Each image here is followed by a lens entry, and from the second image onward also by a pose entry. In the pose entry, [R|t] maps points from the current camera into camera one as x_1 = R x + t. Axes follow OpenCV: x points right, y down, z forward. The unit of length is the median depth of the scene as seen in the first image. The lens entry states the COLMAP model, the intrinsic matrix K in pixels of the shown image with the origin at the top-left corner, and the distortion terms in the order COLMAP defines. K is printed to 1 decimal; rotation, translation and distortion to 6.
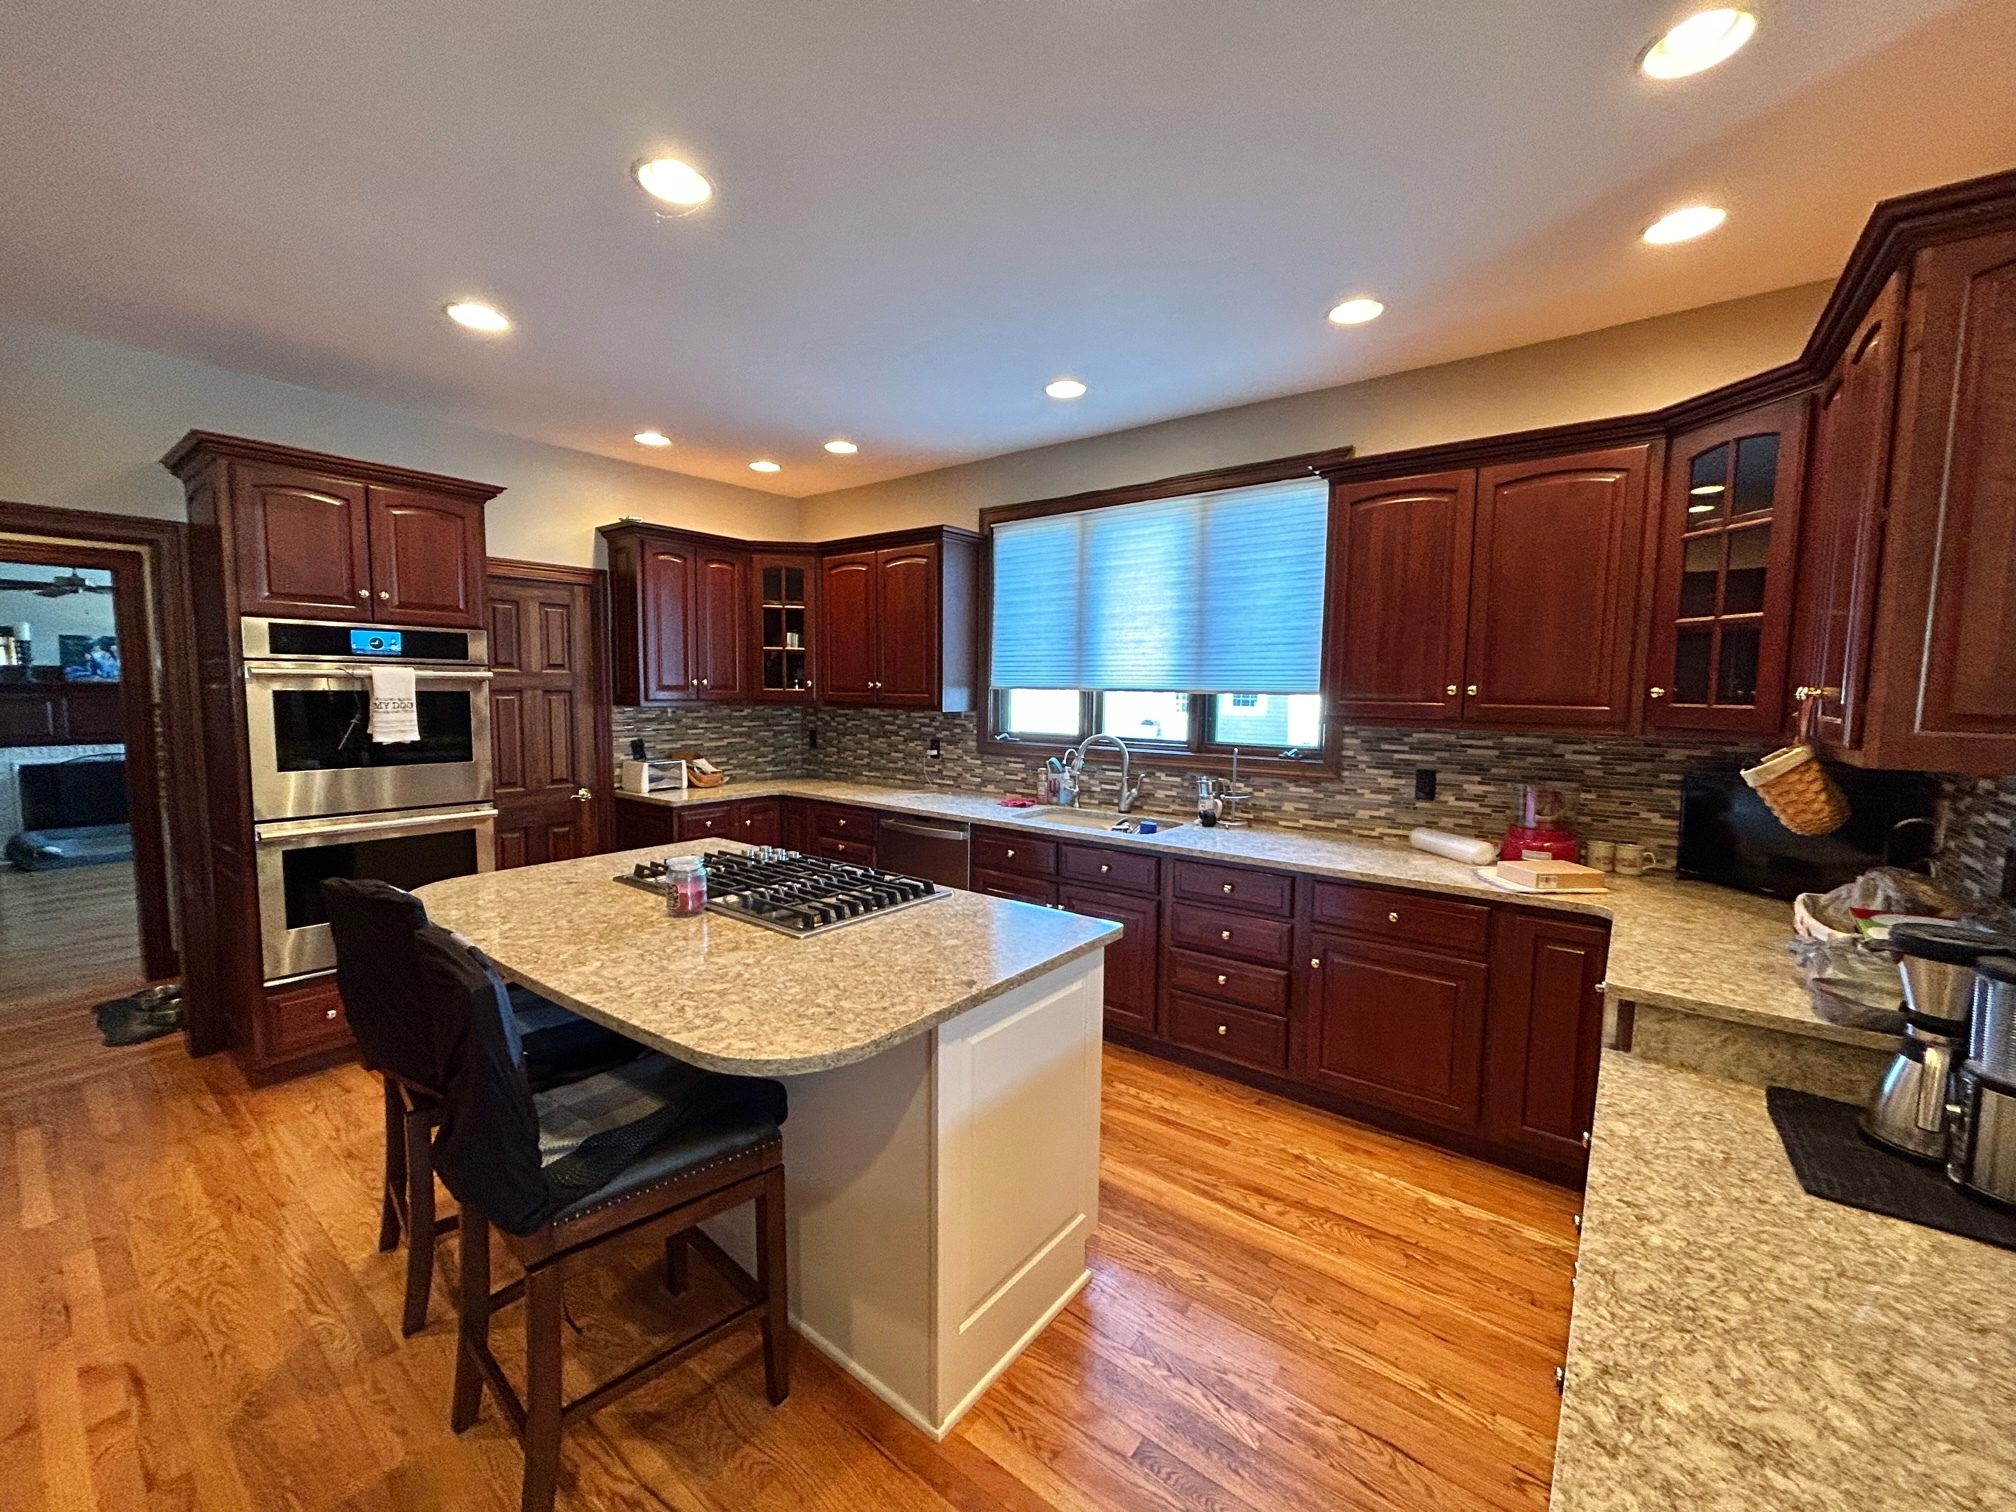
lens RADIAL K [[810.5, 0, 1008.1], [0, 810.5, 754.6], [0, 0, 1]] dist [-0.002063, -0.000026]
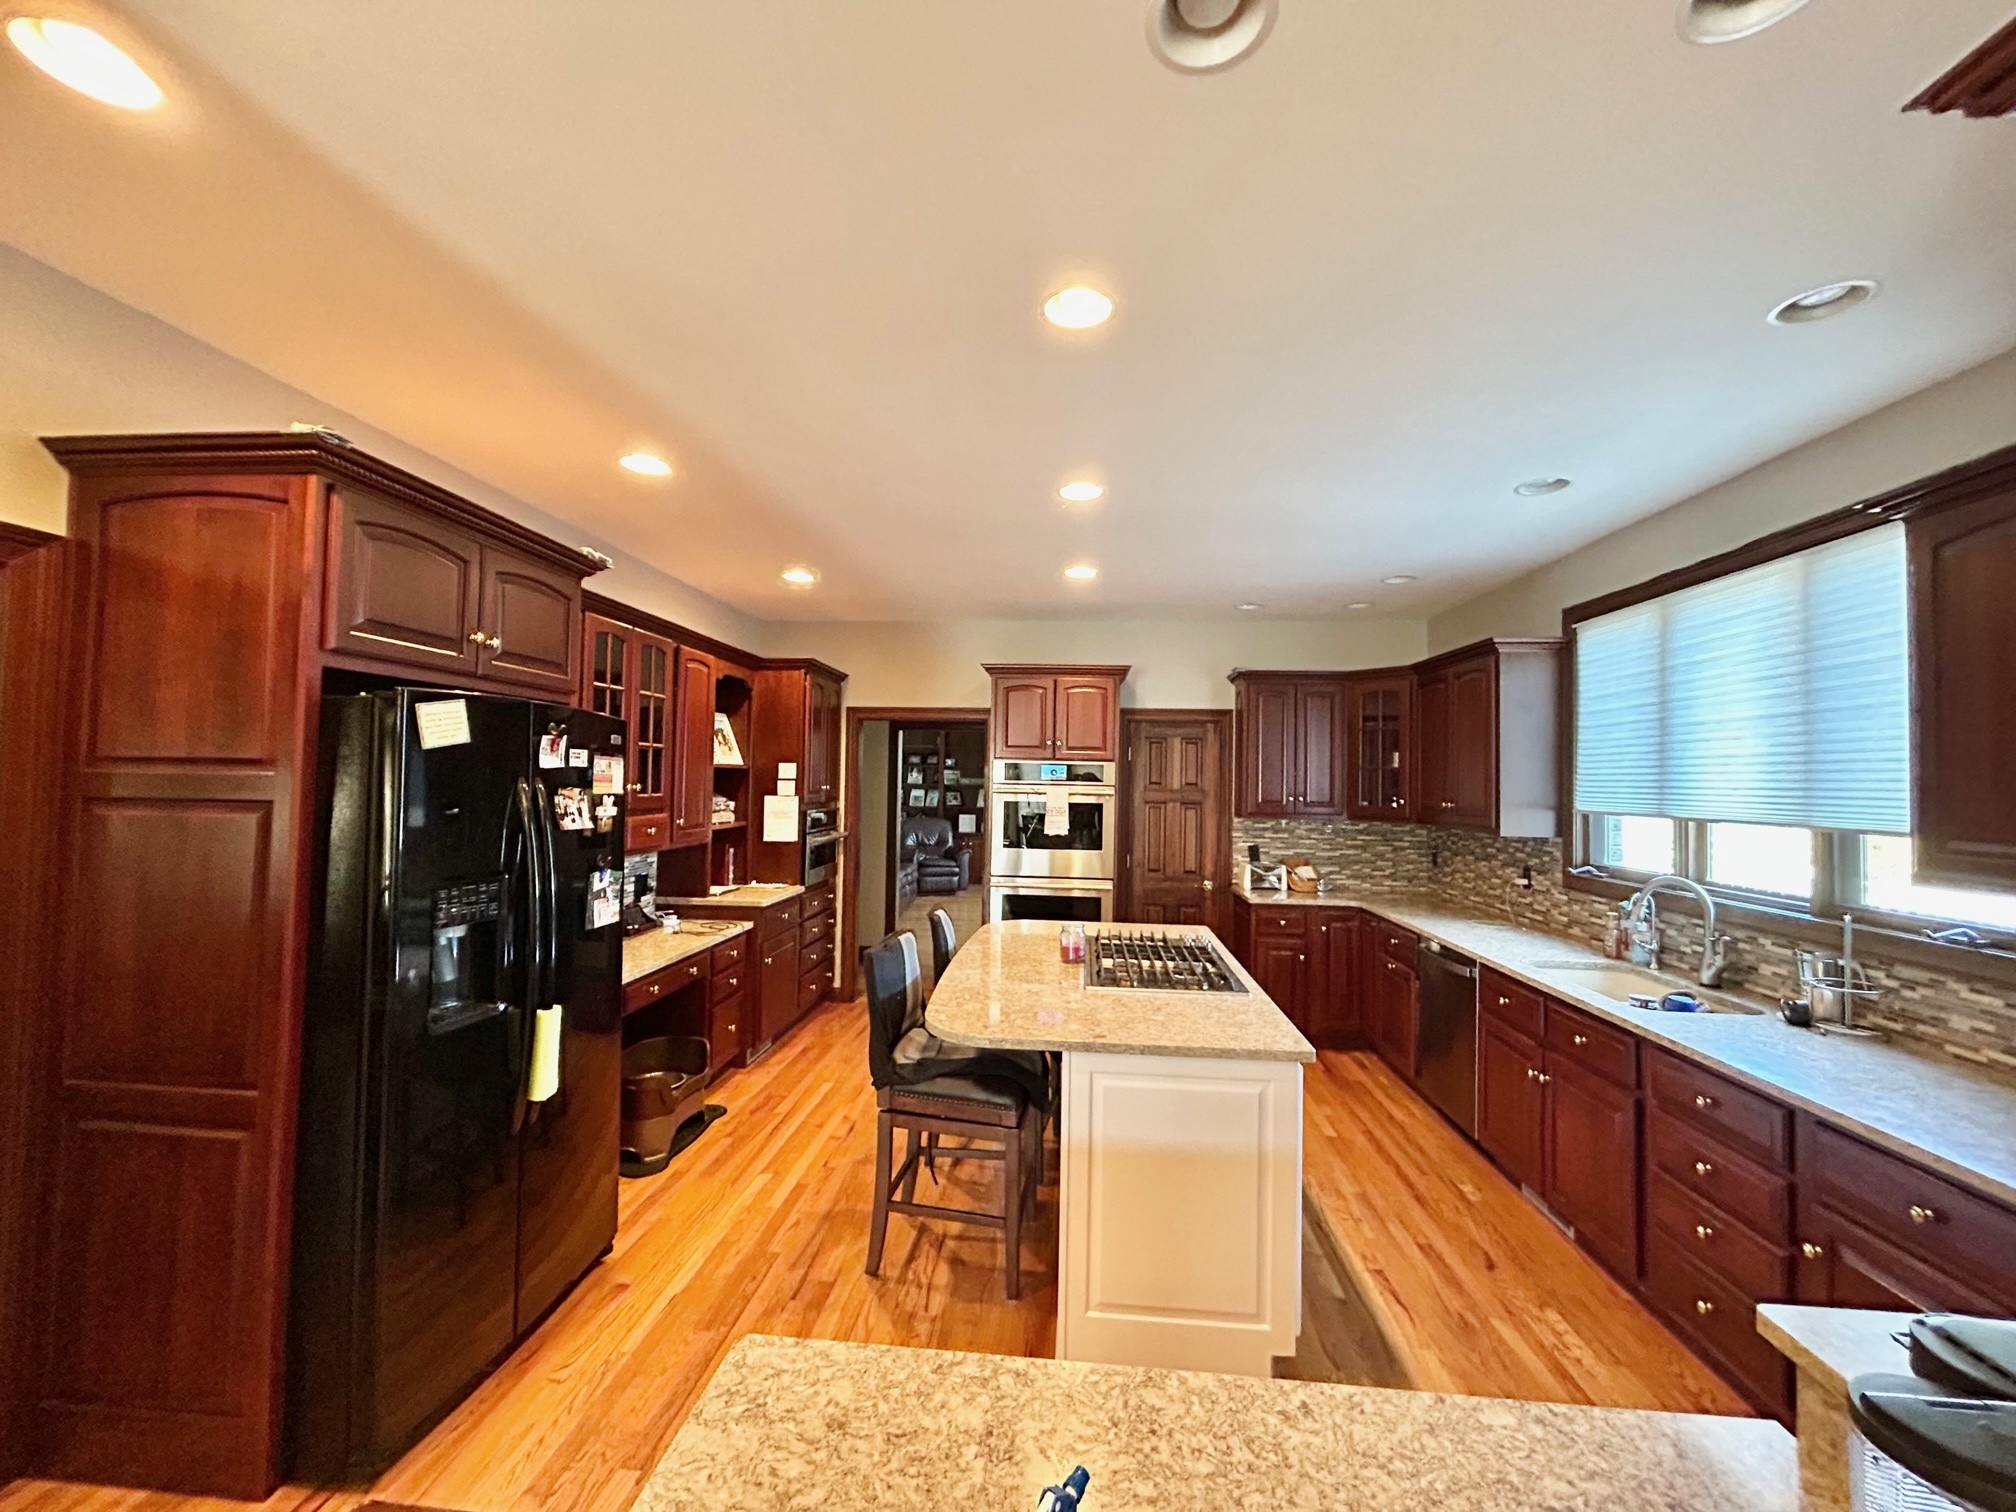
lens RADIAL K [[810.5, 0, 1009.0], [0, 810.5, 754.4], [0, 0, 1]] dist [-0.002063, -0.000026]
pose [[0.538115, -0.027491, -0.842423, 0.614539], [-0.082926, 0.992892, -0.085373, -0.032582], [0.838782, 0.115799, 0.532010, 0.065478]]
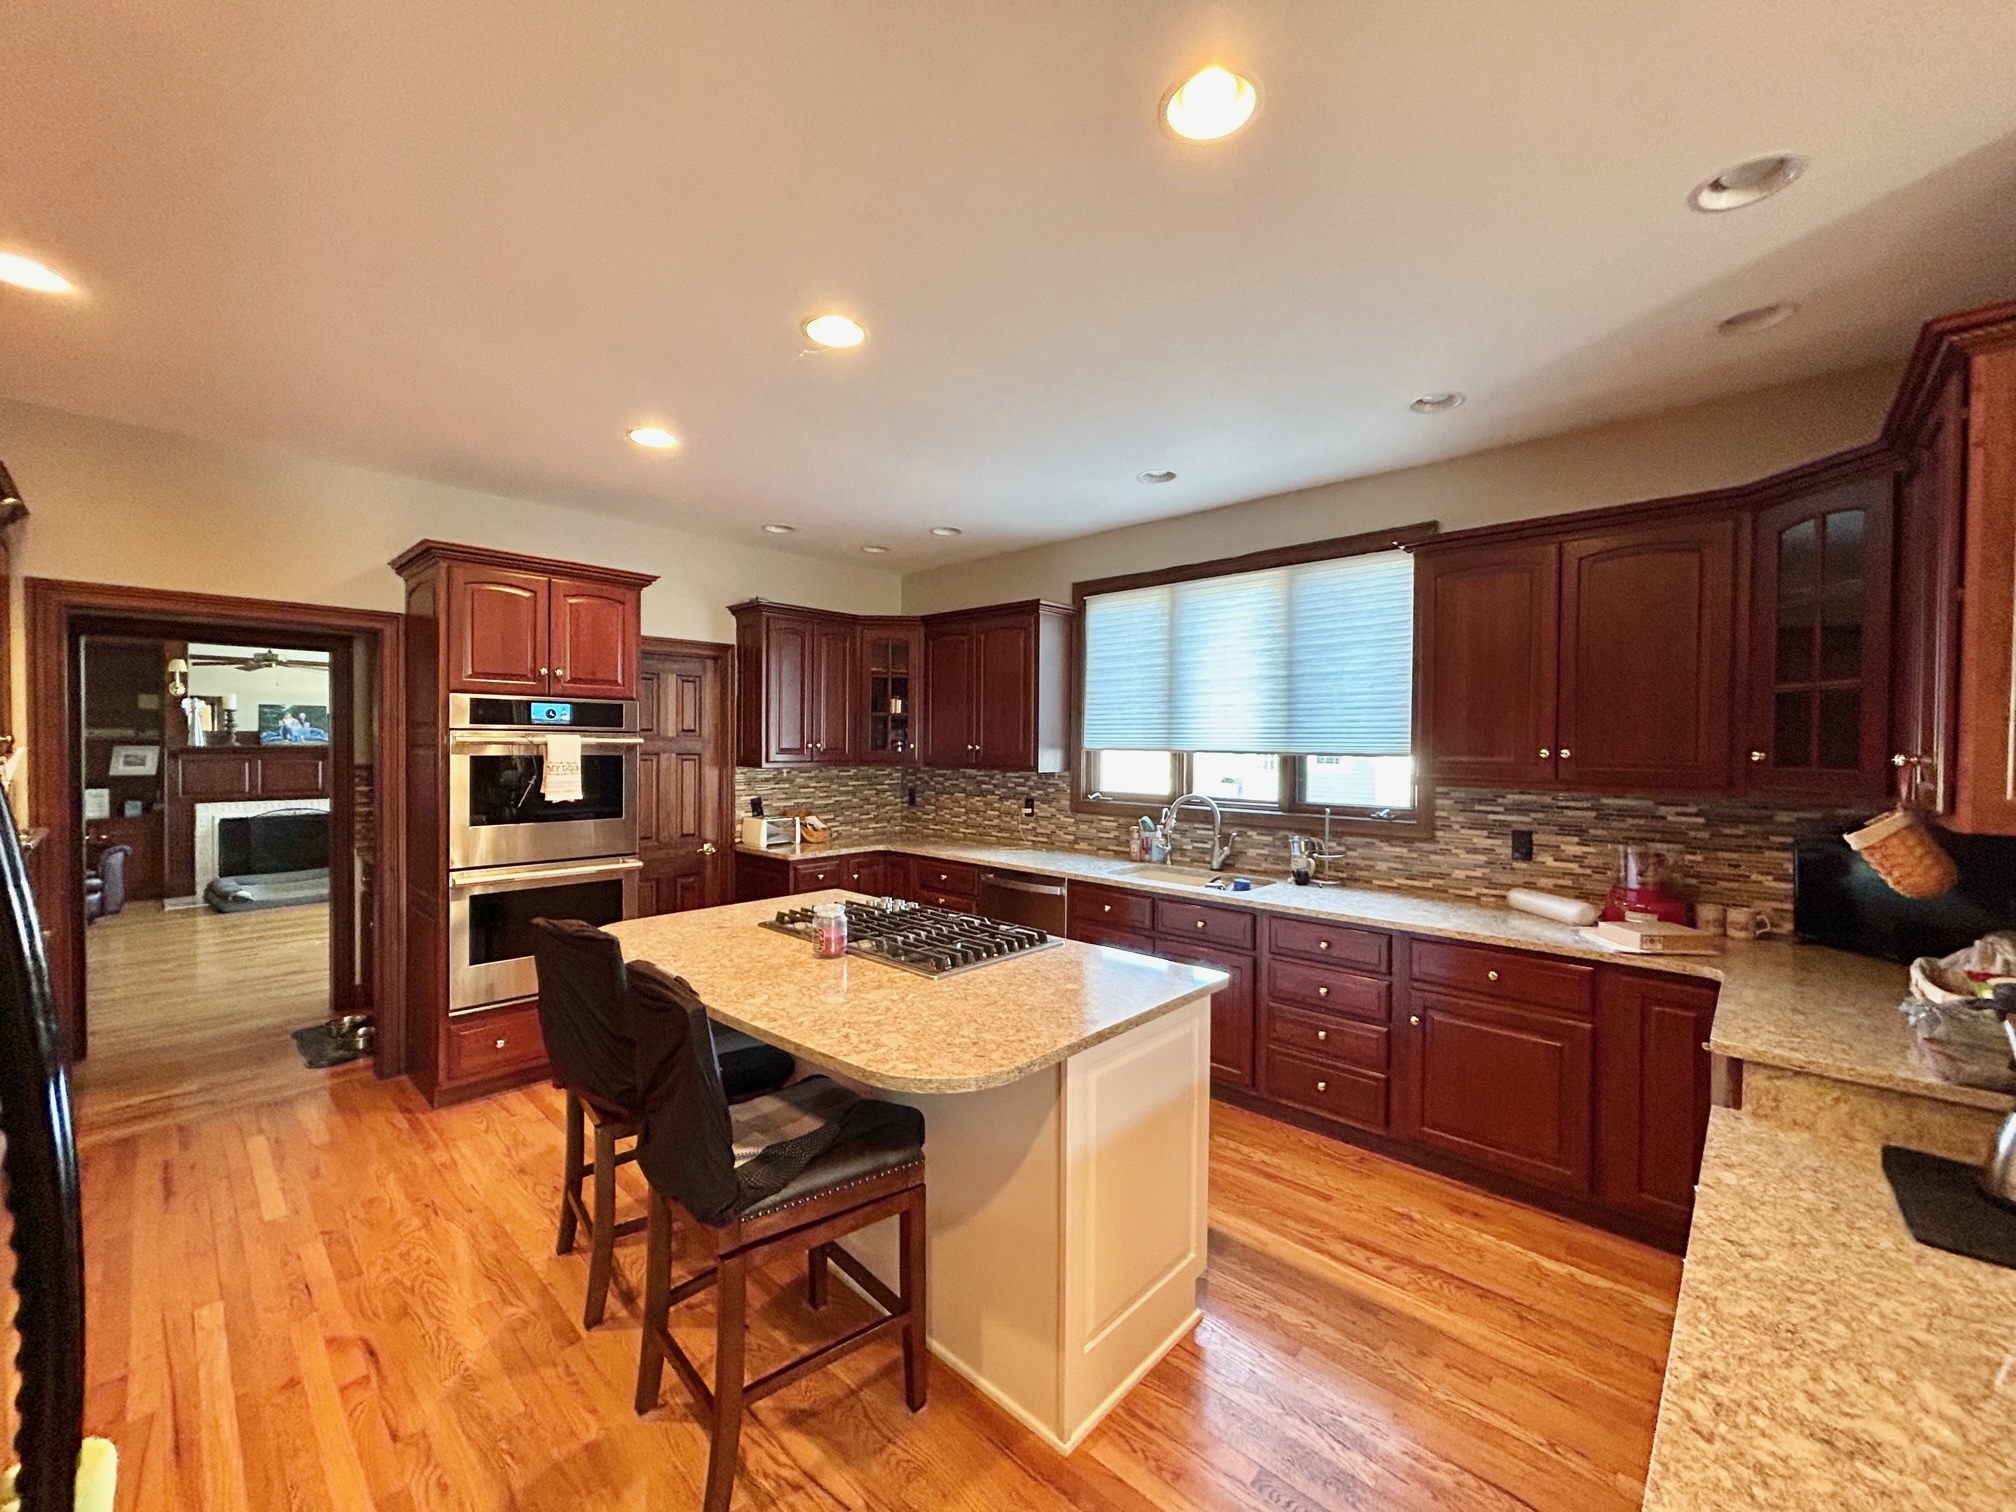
lens RADIAL K [[810.5, 0, 1005.9], [0, 810.5, 752.7], [0, 0, 1]] dist [-0.002063, -0.000026]
pose [[0.995587, -0.002783, -0.093805, -0.037521], [-0.004024, 0.997375, -0.072297, -0.003055], [0.093760, 0.072356, 0.992962, -0.086420]]
